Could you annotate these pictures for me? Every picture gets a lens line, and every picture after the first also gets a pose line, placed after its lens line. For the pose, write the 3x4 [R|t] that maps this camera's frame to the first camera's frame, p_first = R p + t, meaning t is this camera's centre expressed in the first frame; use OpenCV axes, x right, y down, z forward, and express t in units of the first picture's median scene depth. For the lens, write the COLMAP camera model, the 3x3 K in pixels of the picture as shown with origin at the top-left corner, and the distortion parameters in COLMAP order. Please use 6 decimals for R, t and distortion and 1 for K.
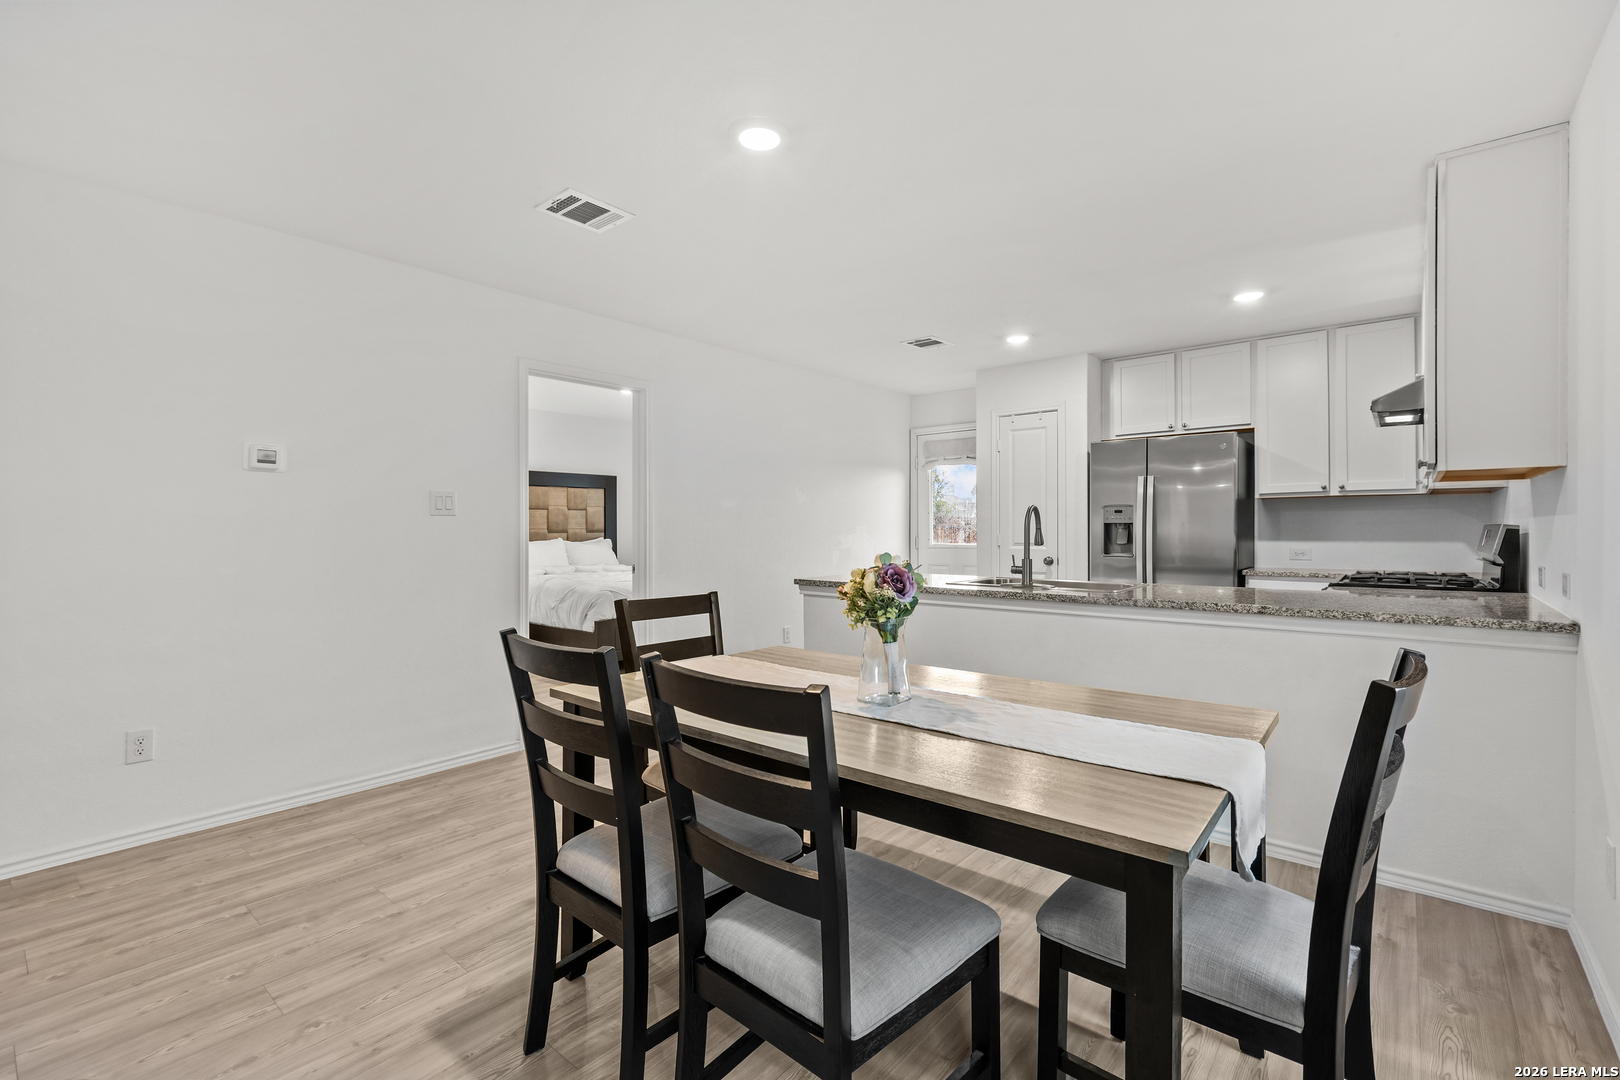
lens RADIAL K [[726.8, 0, 795.7], [0, 726.8, 518.6], [0, 0, 1]] dist [-0.001035, -0.000098]
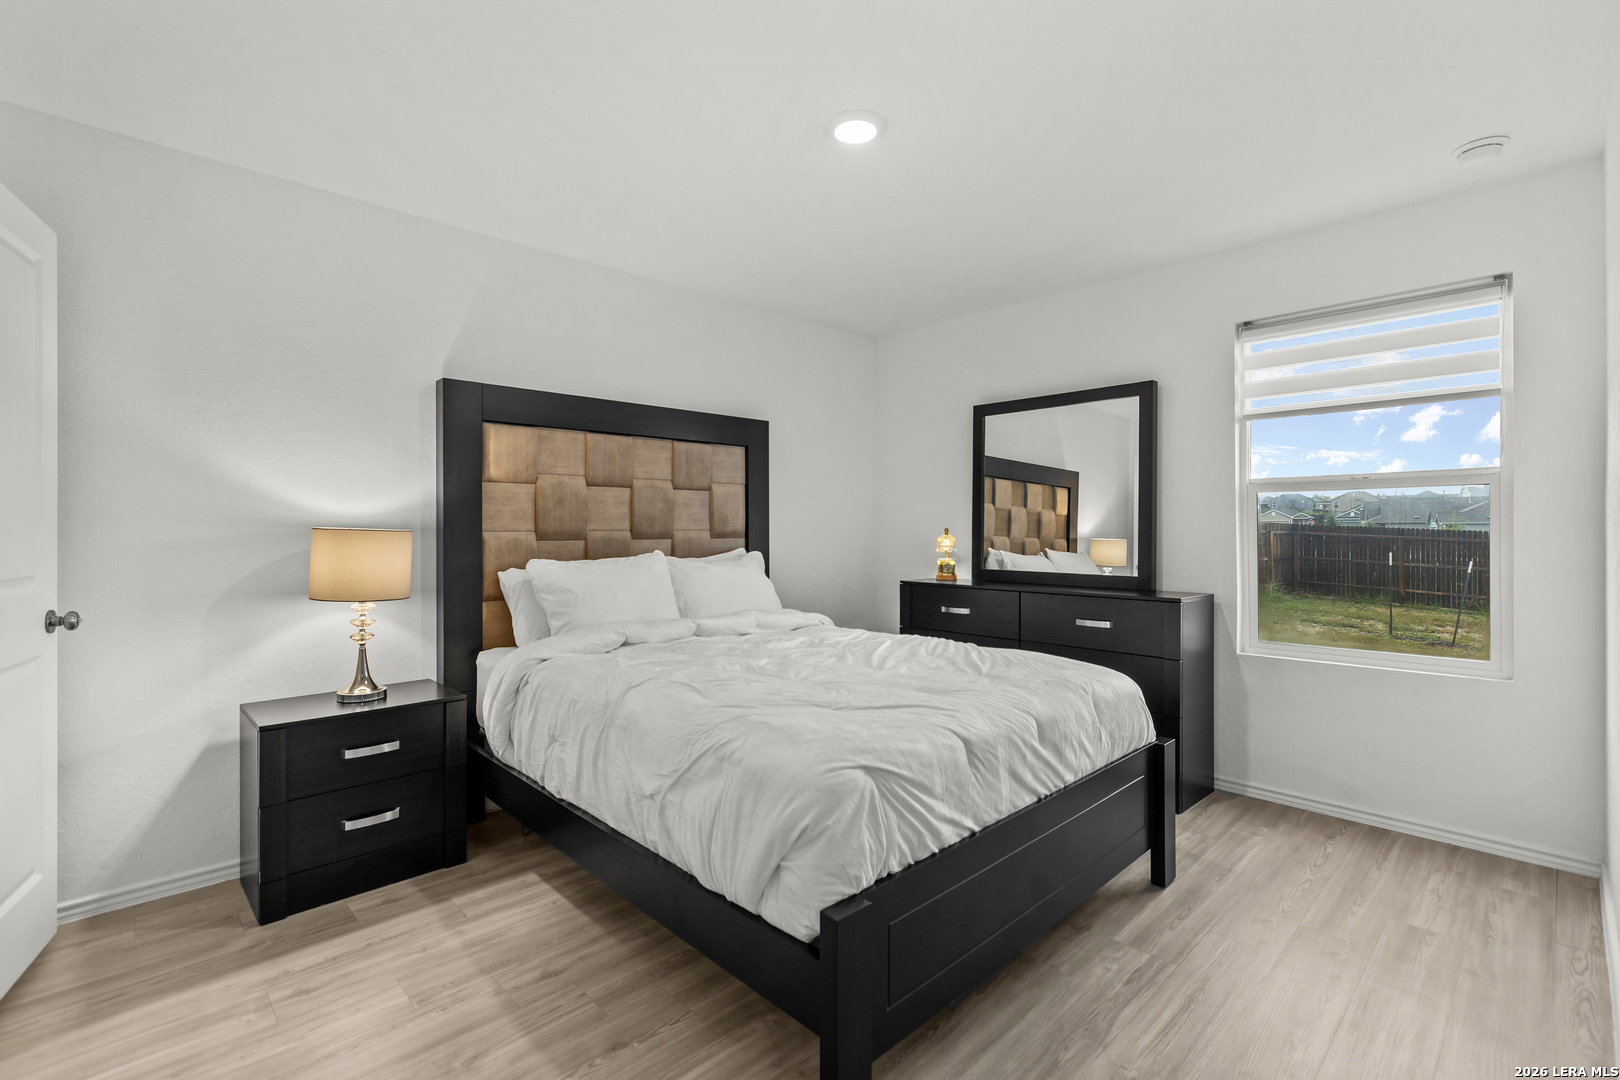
lens RADIAL K [[726.8, 0, 795.7], [0, 726.8, 518.6], [0, 0, 1]] dist [-0.001035, -0.000098]
pose [[0.994730, 0.002239, -0.102502, -0.207852], [-0.002041, 0.999996, 0.002039, 0.006240], [0.102507, -0.001819, 0.994731, 0.603702]]
